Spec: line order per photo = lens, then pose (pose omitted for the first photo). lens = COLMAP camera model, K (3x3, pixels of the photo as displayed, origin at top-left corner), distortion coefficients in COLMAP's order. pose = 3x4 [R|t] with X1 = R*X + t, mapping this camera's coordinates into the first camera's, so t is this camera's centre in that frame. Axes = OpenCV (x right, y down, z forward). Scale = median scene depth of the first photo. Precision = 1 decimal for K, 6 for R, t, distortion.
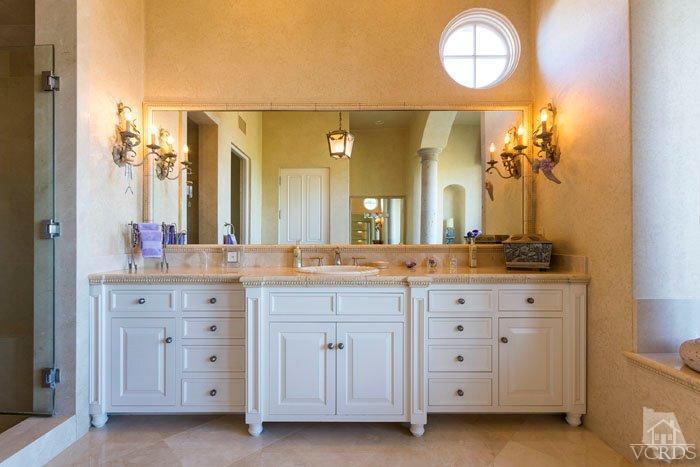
lens RADIAL K [[326.3, 0, 350.0], [0, 326.3, 233.5], [0, 0, 1]] dist [-0.001046, -0.000257]
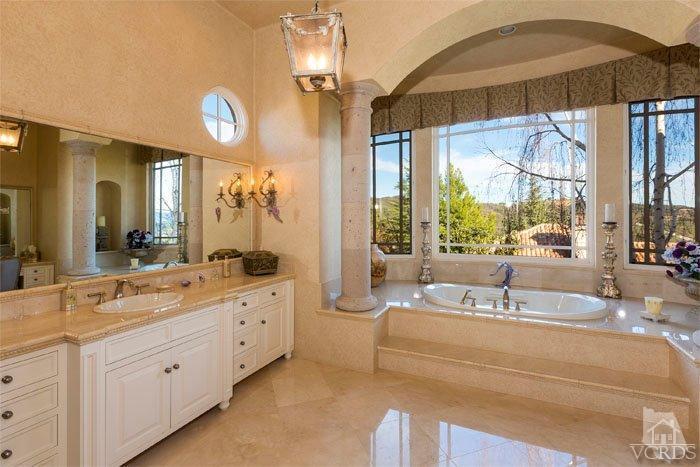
lens RADIAL K [[319.4, 0, 347.7], [0, 319.4, 212.1], [0, 0, 1]] dist [-0.000730, -0.000385]
pose [[0.446854, 0.017245, 0.894441, -0.725687], [-0.005630, 0.999849, -0.016465, -0.182565], [-0.894589, 0.002322, 0.446883, -0.070938]]
